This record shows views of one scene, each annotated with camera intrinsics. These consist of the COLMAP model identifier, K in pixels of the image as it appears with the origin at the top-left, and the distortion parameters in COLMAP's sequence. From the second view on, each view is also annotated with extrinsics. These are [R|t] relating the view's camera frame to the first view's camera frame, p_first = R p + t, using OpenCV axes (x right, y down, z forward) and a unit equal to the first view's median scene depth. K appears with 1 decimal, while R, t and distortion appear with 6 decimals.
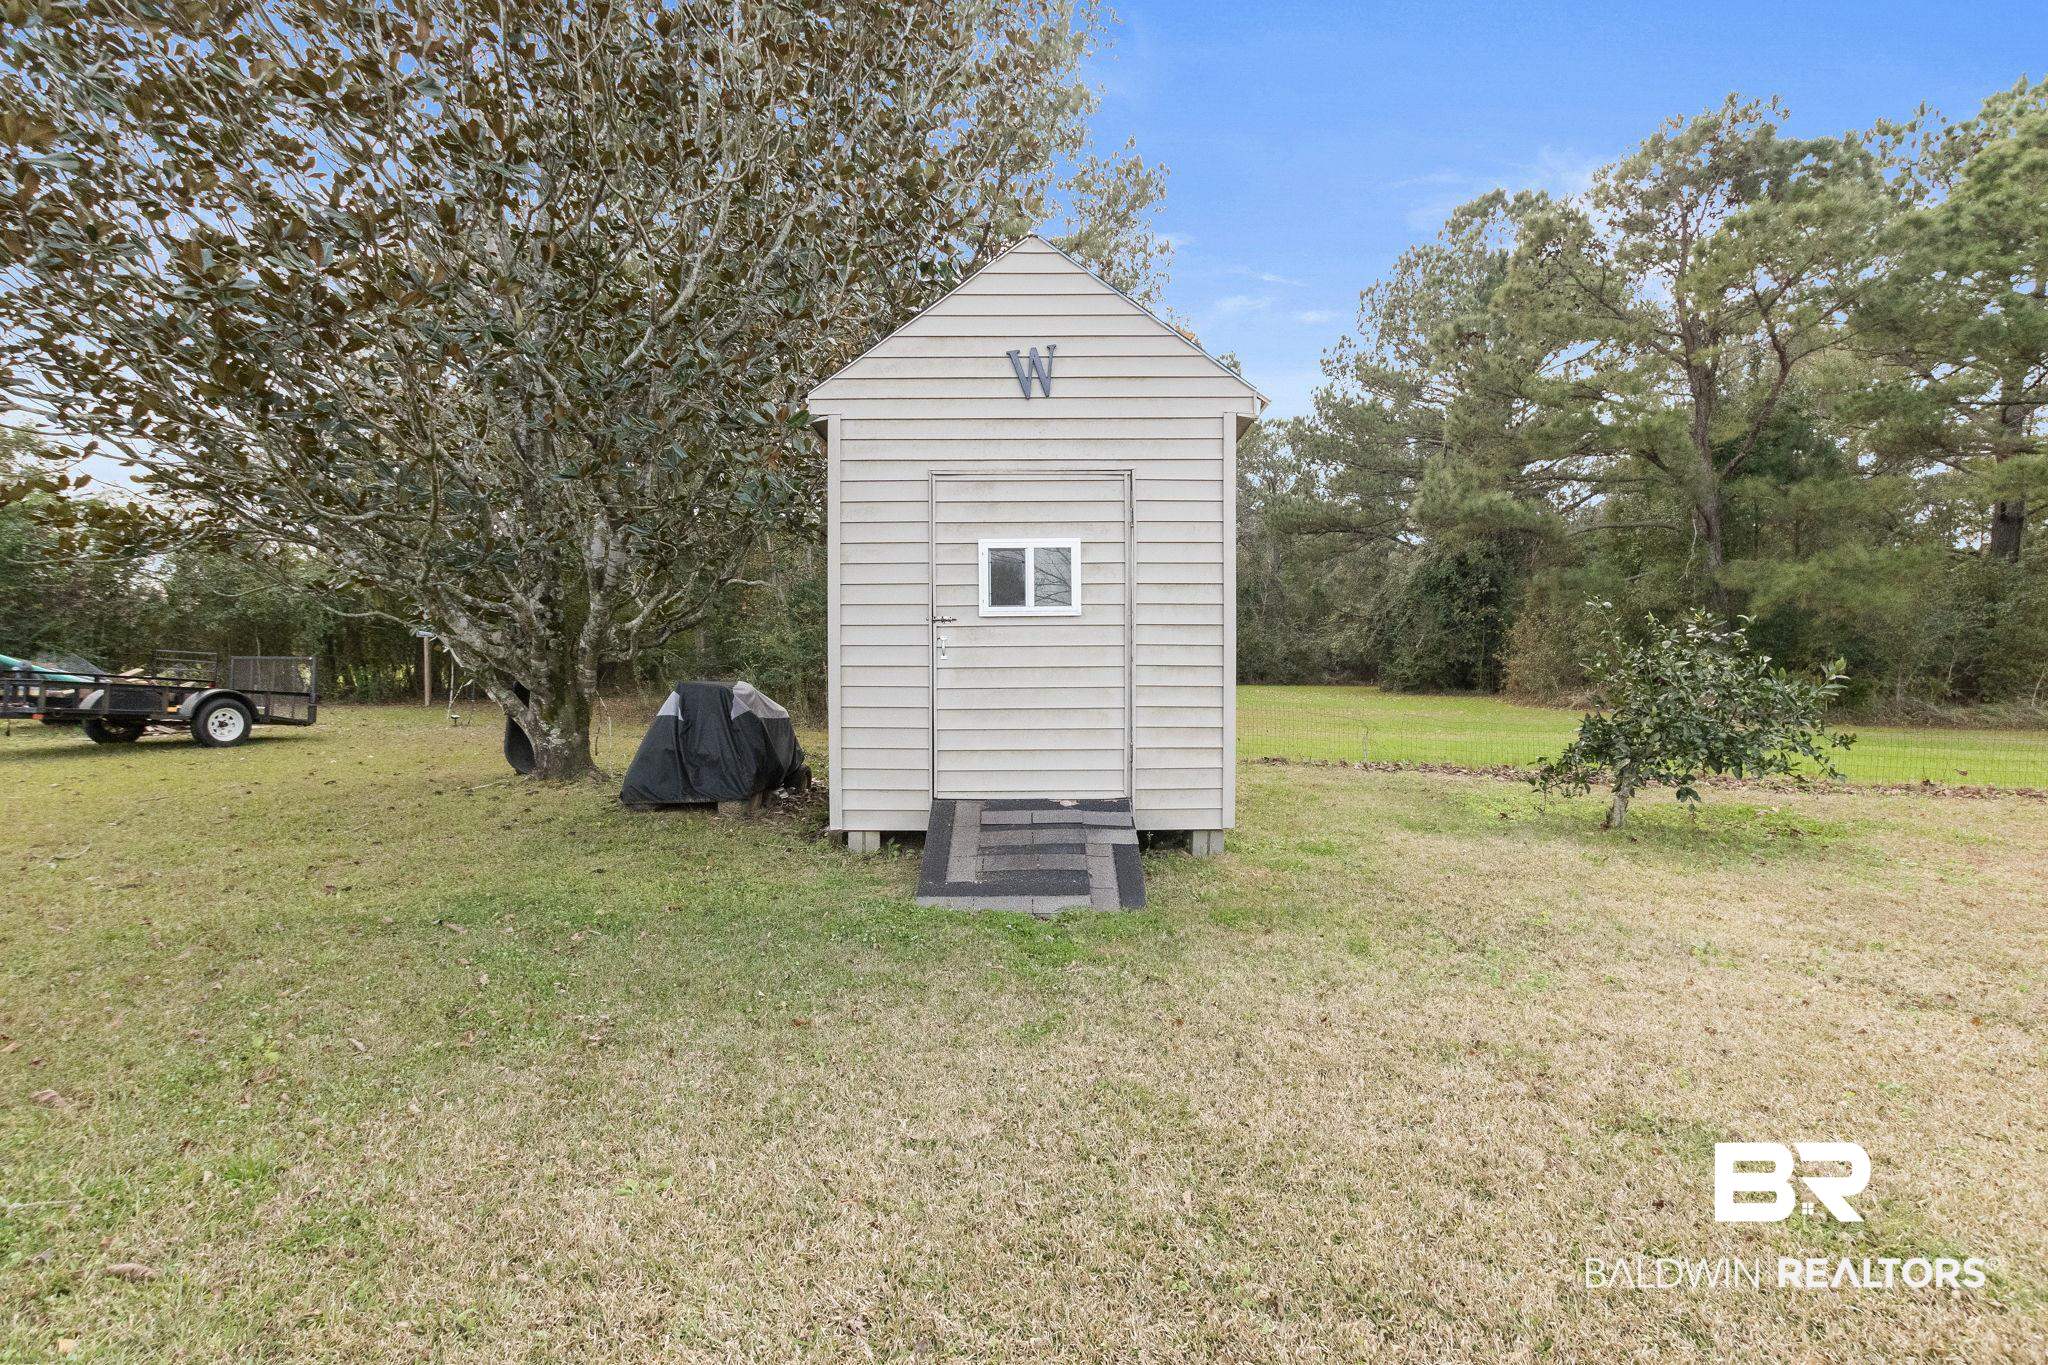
lens RADIAL K [[859.7, 0, 1030.7], [0, 859.7, 703.3], [0, 0, 1]] dist [0.000208, 0.000078]
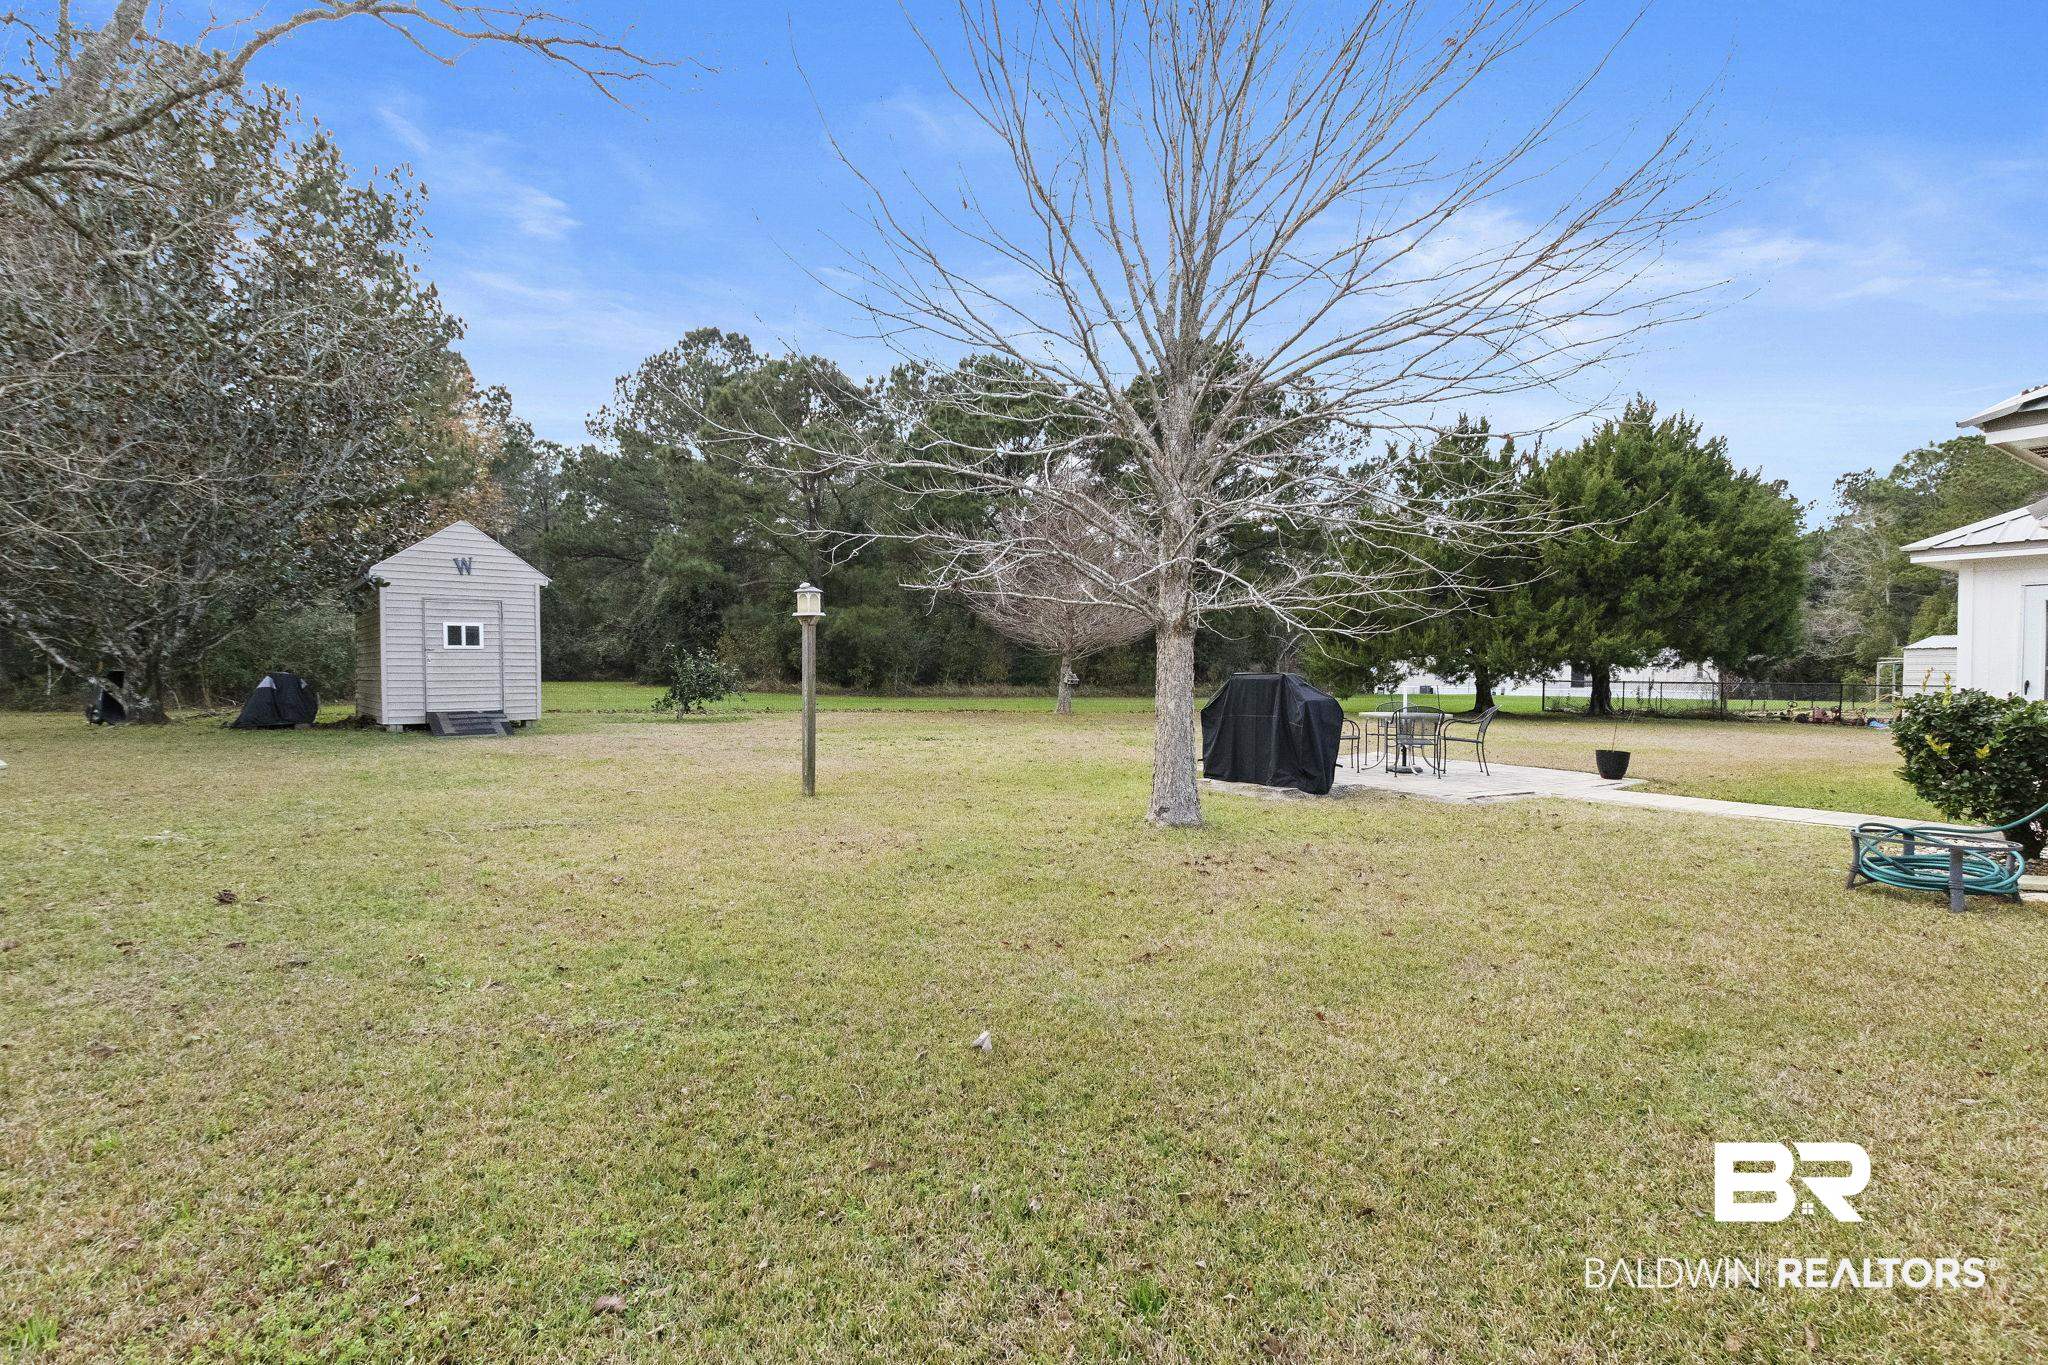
lens RADIAL K [[933.6, 0, 1024.0], [0, 933.6, 682.5], [0, 0, 1]] dist [0.003298, 0.000398]
pose [[0.733599, -0.010098, 0.679507, -0.532062], [0.026877, 0.999538, -0.014162, 0.076193], [-0.679051, 0.028652, 0.733532, -1.827525]]
